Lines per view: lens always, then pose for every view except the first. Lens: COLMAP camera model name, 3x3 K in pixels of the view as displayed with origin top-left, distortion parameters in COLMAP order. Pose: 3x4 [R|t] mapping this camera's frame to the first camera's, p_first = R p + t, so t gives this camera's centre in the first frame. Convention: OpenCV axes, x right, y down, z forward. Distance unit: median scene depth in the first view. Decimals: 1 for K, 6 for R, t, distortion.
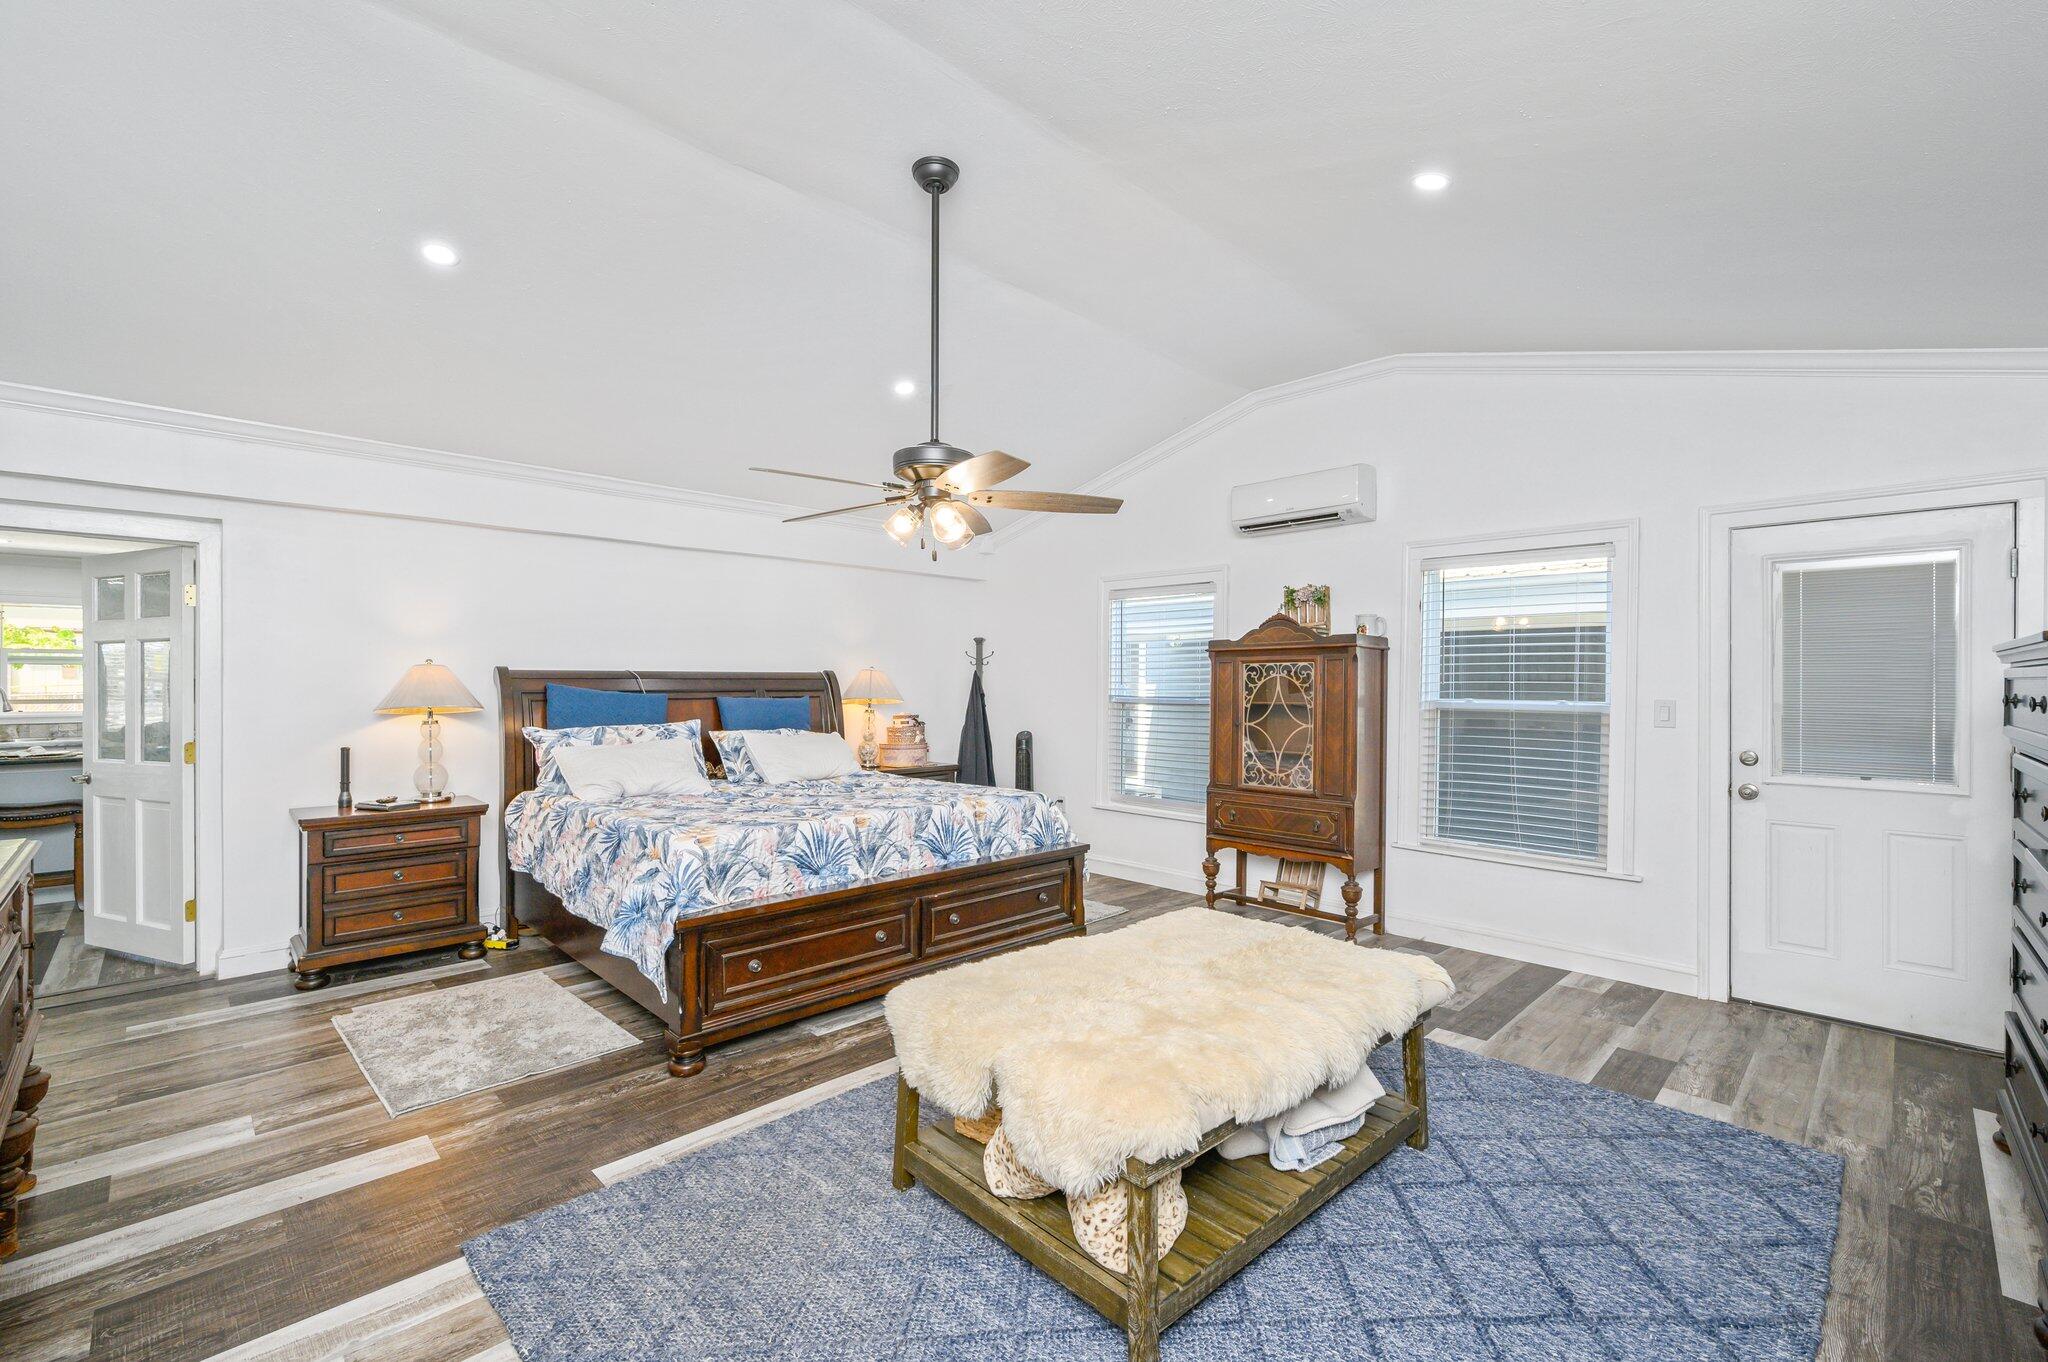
lens RADIAL K [[876.6, 0, 1025.4], [0, 876.6, 685.0], [0, 0, 1]] dist [-0.000050, 0.000276]
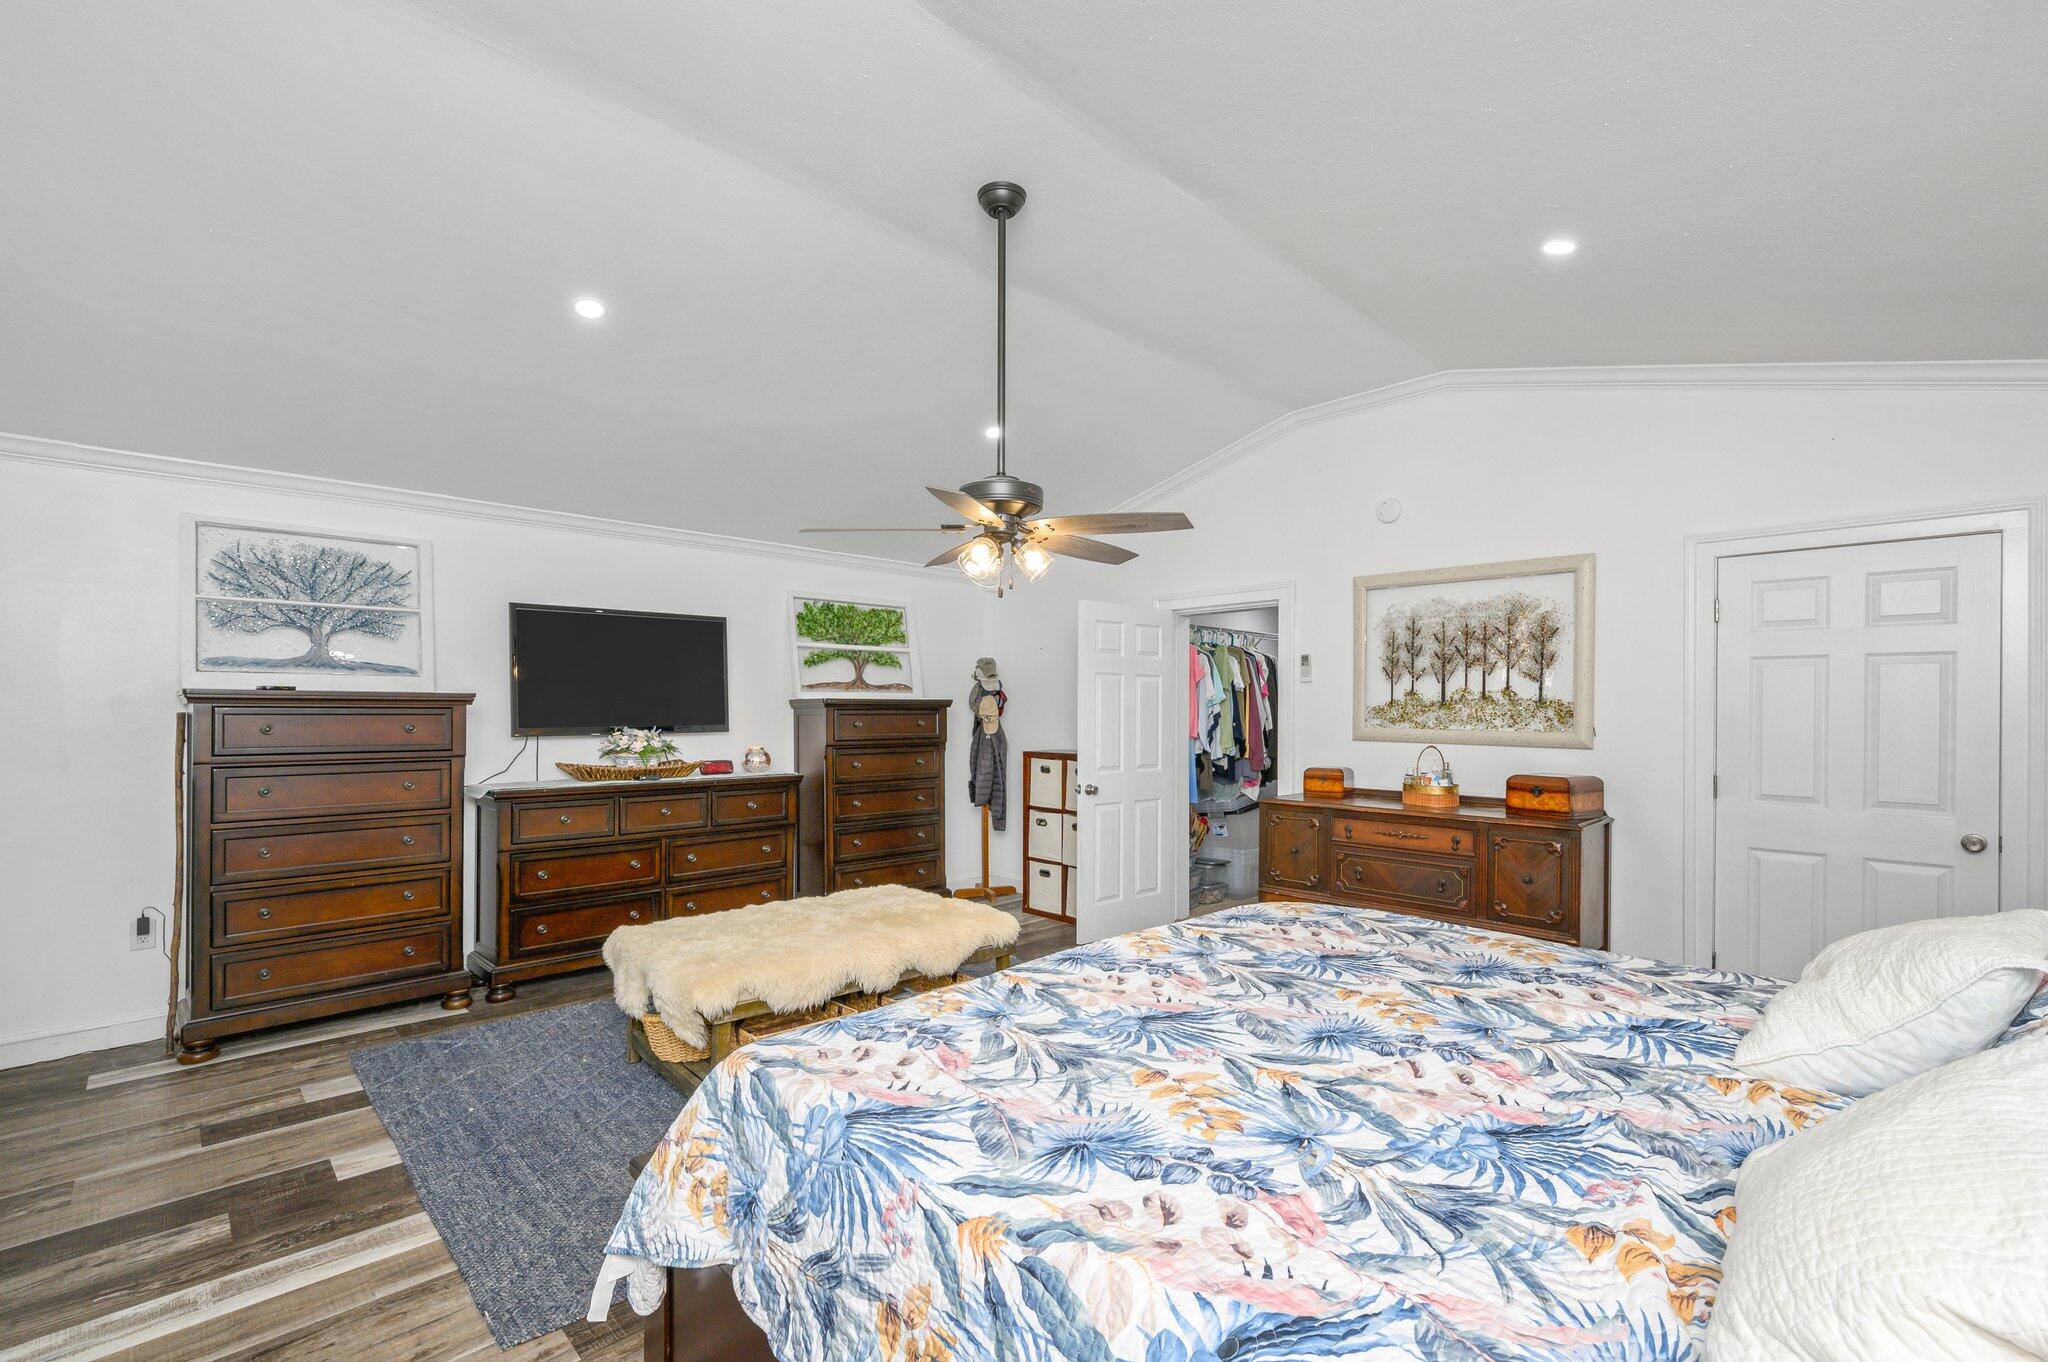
lens RADIAL K [[889.3, 0, 1037.3], [0, 889.3, 706.6], [0, 0, 1]] dist [0.000569, 0.000189]
pose [[-0.999936, -0.005150, 0.010116, -0.114864], [-0.005157, 0.999986, -0.000652, -0.015408], [-0.010112, -0.000704, -0.999949, 1.473077]]
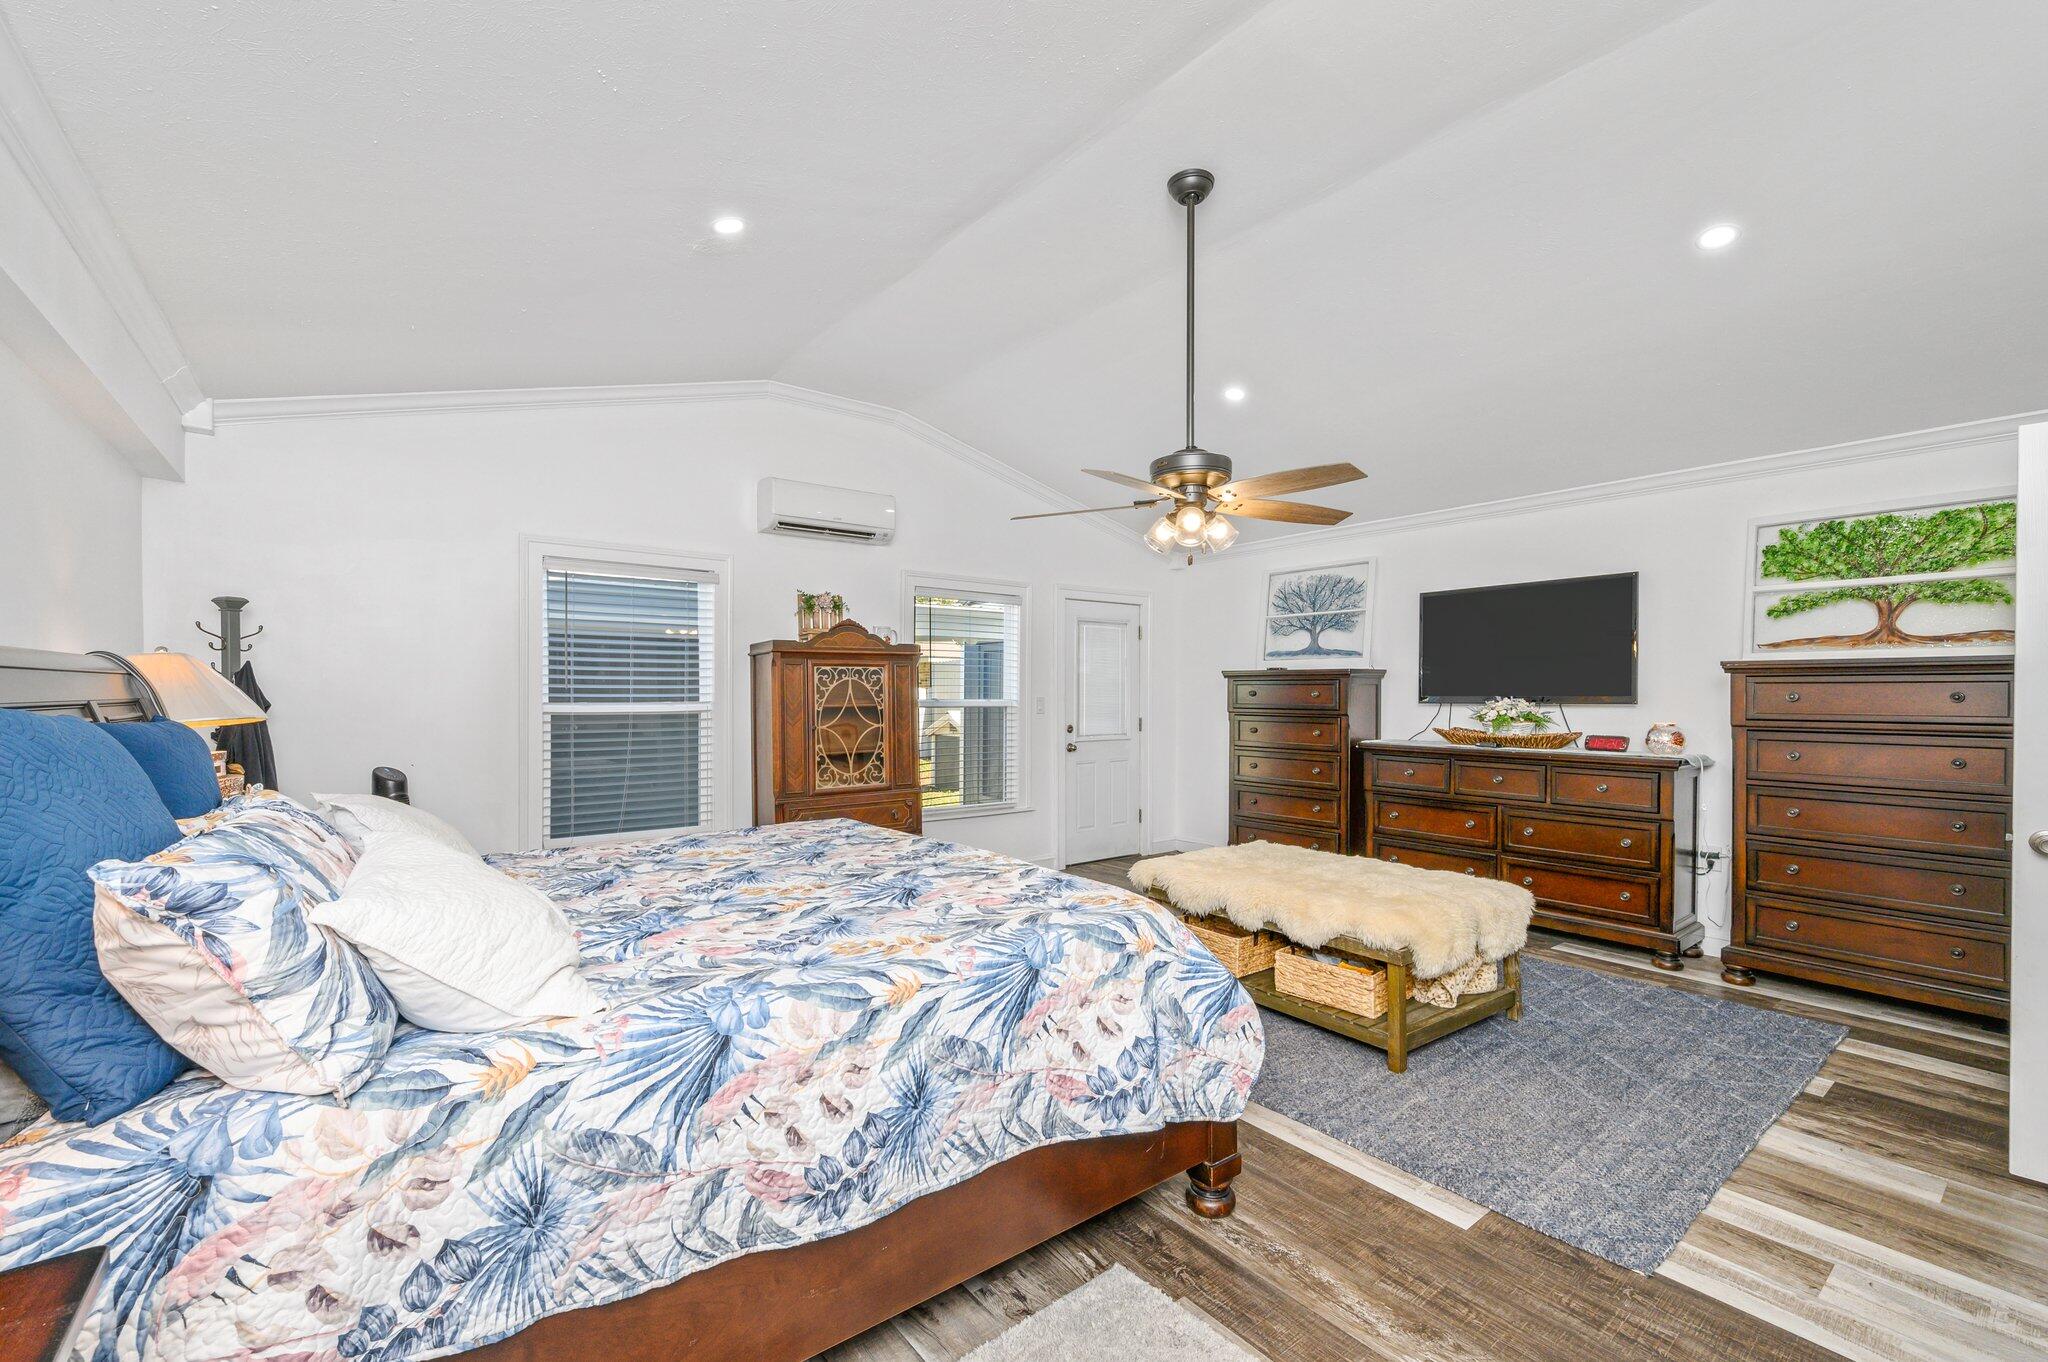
lens RADIAL K [[868.1, 0, 1030.6], [0, 868.1, 692.8], [0, 0, 1]] dist [-0.000780, -0.000092]
pose [[0.112670, -0.004942, 0.993620, -0.843062], [0.002785, 0.999985, 0.004658, 0.001856], [-0.993629, 0.002242, 0.112682, 0.796206]]
